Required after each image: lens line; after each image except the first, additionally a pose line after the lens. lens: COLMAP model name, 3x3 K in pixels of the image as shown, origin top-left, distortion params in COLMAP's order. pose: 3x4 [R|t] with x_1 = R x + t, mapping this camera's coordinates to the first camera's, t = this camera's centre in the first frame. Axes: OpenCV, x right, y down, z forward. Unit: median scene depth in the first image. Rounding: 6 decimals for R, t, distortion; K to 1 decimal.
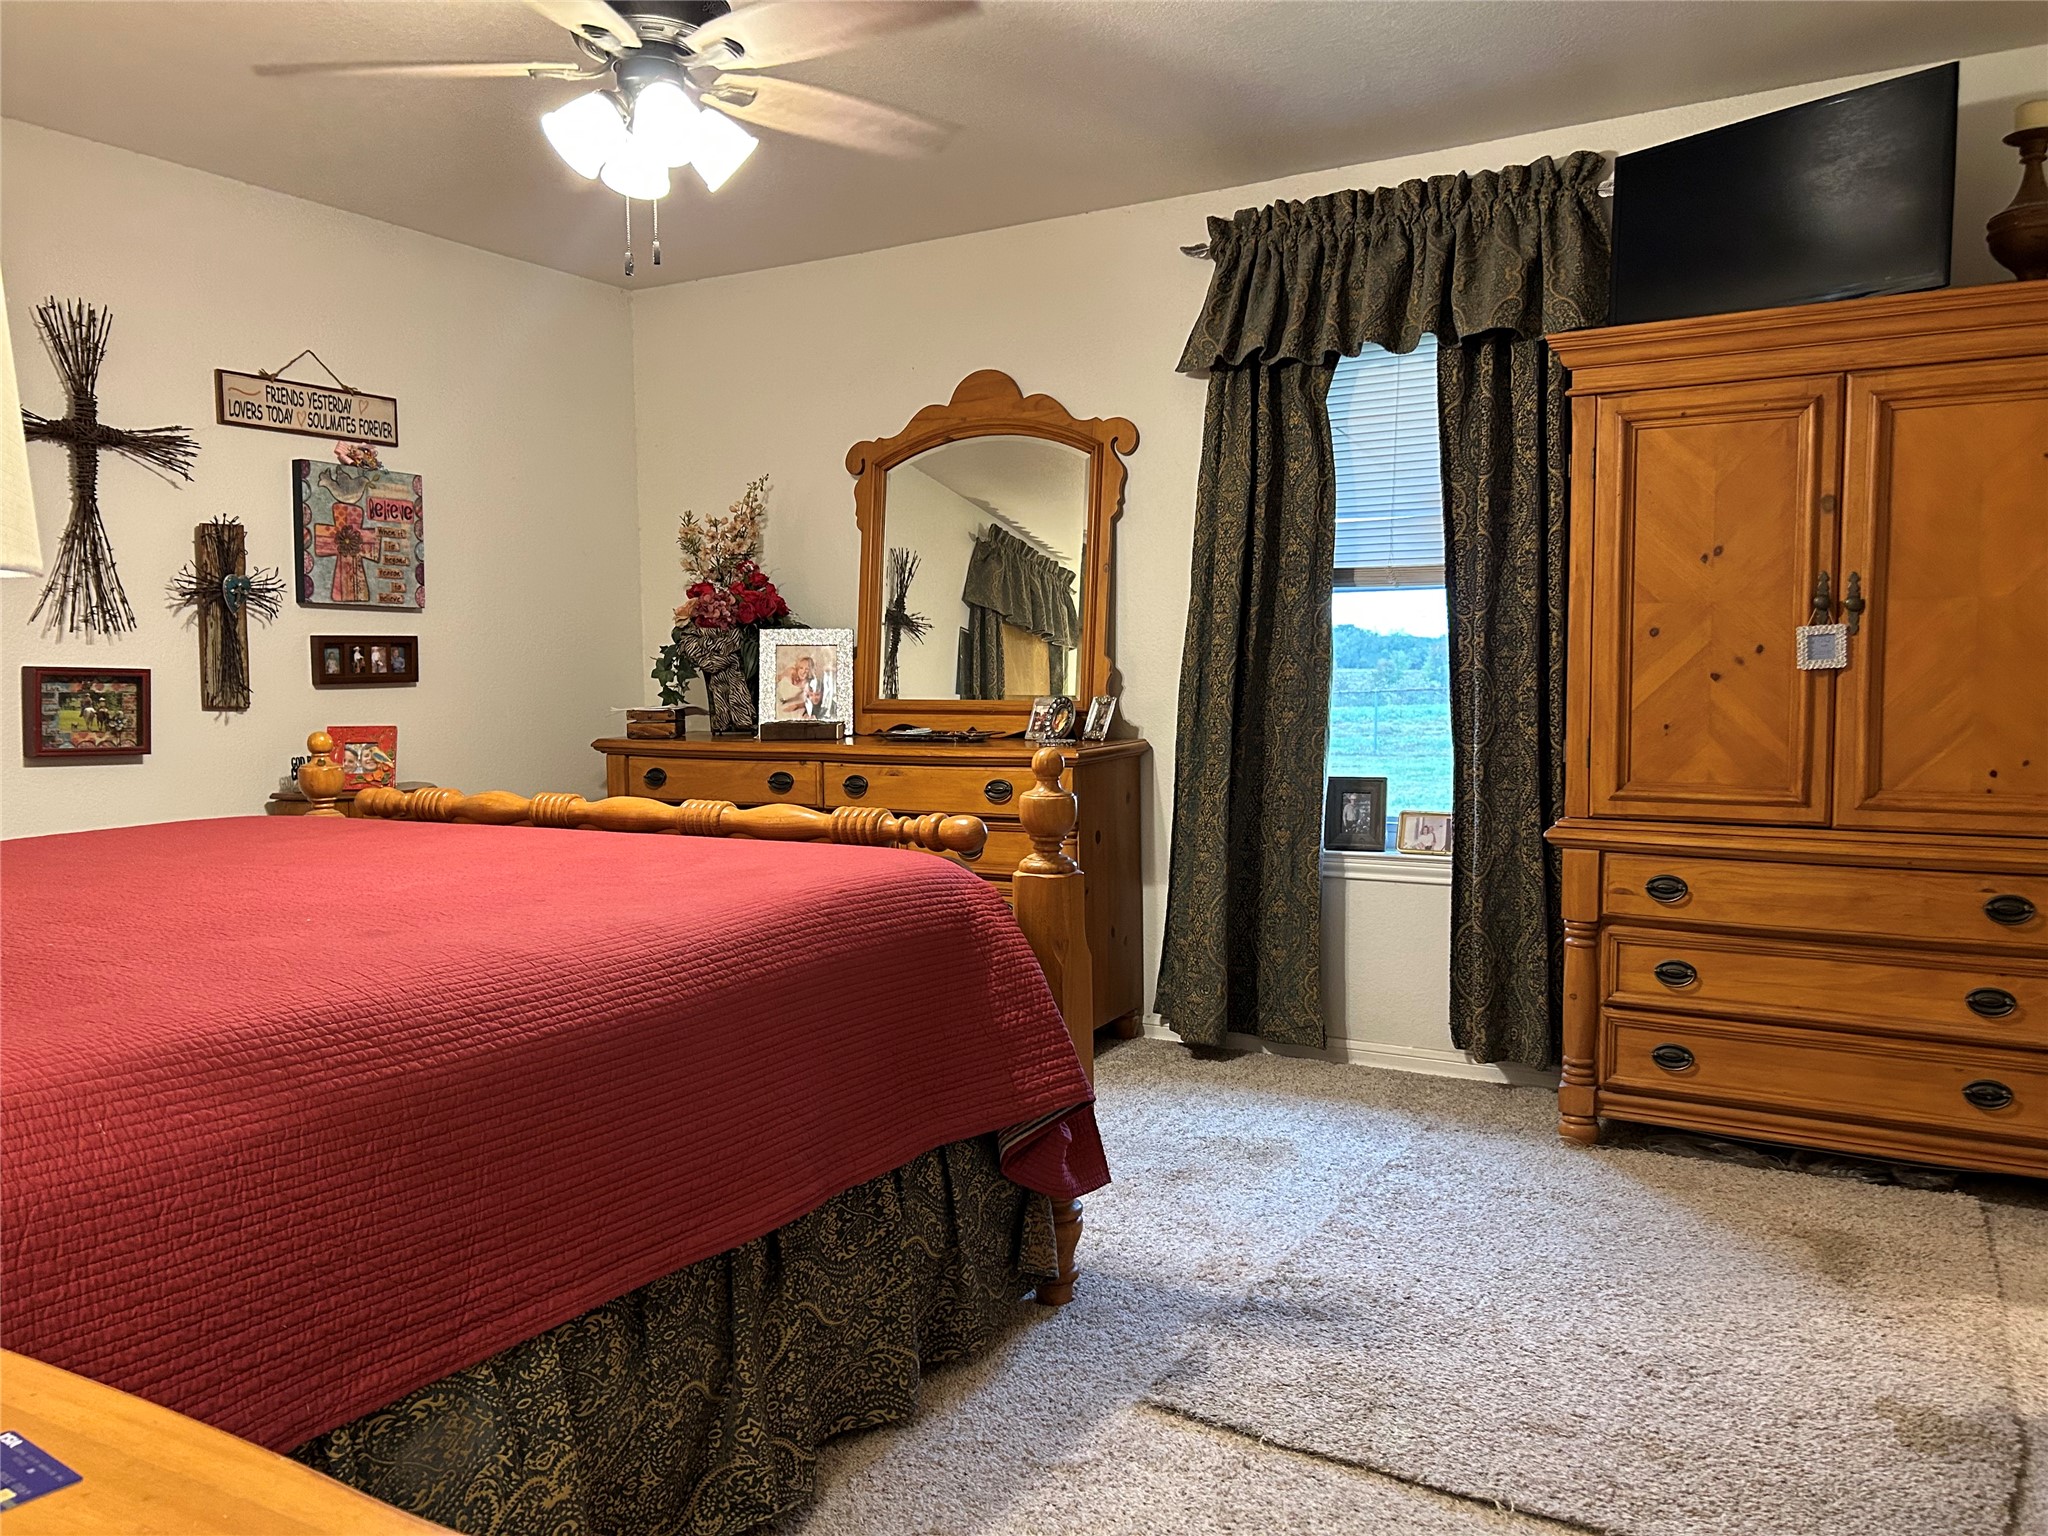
lens RADIAL K [[1547.0, 0, 1033.2], [0, 1547.0, 778.8], [0, 0, 1]] dist [0.057463, -0.063298]
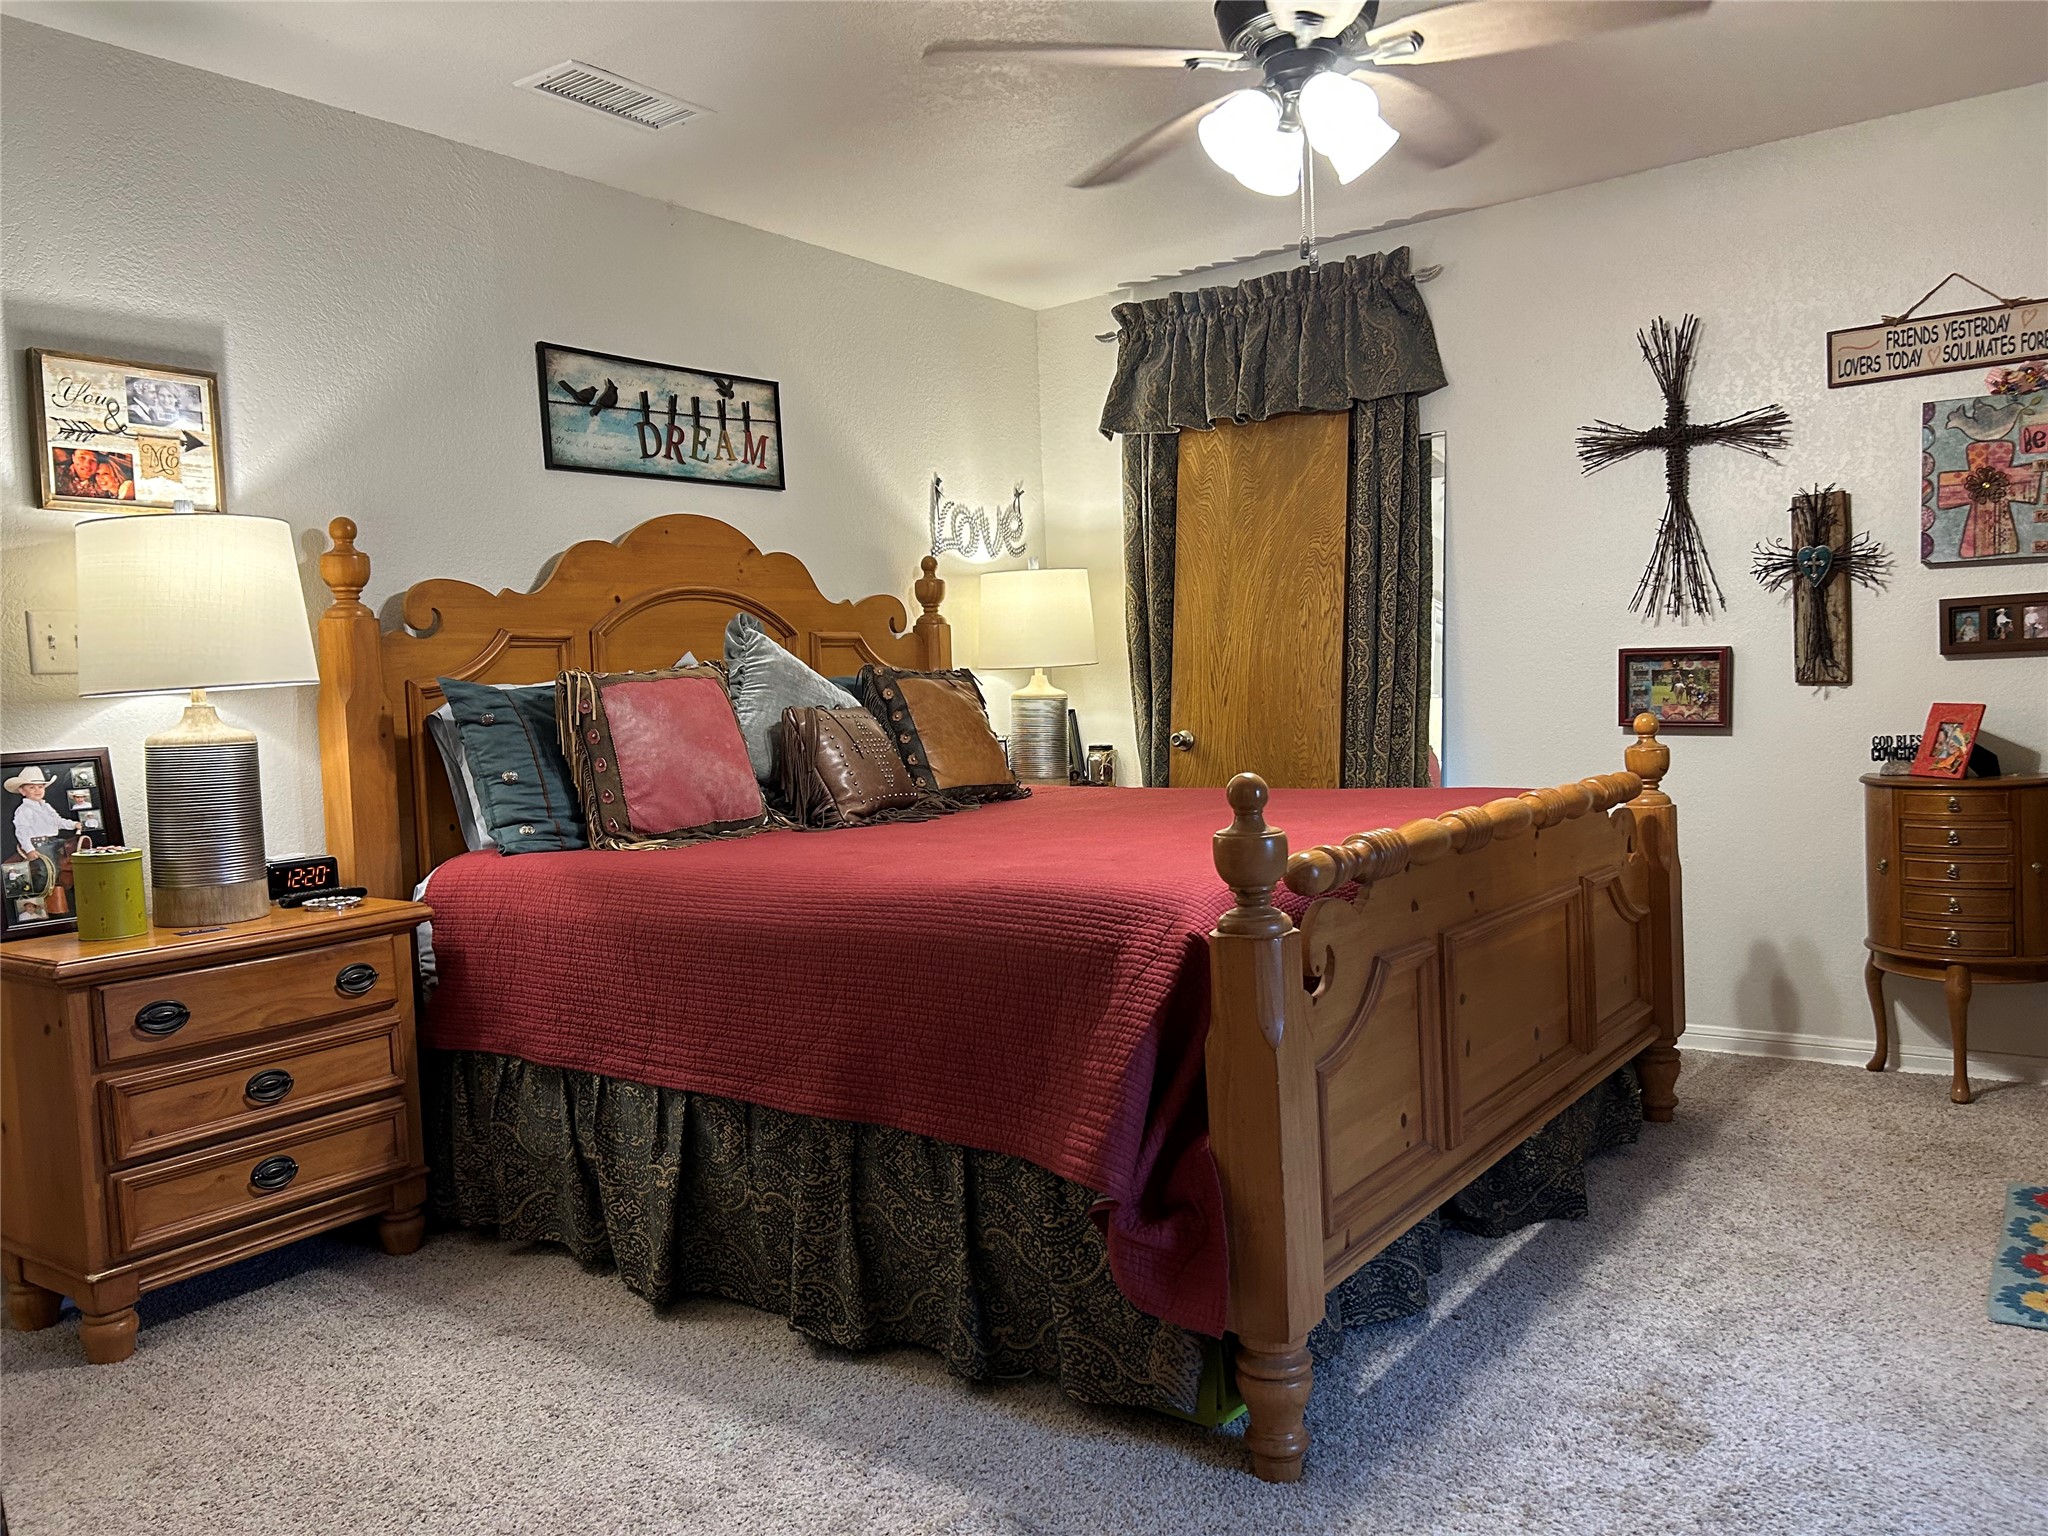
lens RADIAL K [[1547.0, 0, 973.2], [0, 1547.0, 789.2], [0, 0, 1]] dist [0.057463, -0.063298]
pose [[-0.126992, 0.089624, -0.987846, 0.519383], [-0.018214, 0.995531, 0.092663, -0.059379], [0.991736, 0.029760, -0.124792, 0.593515]]
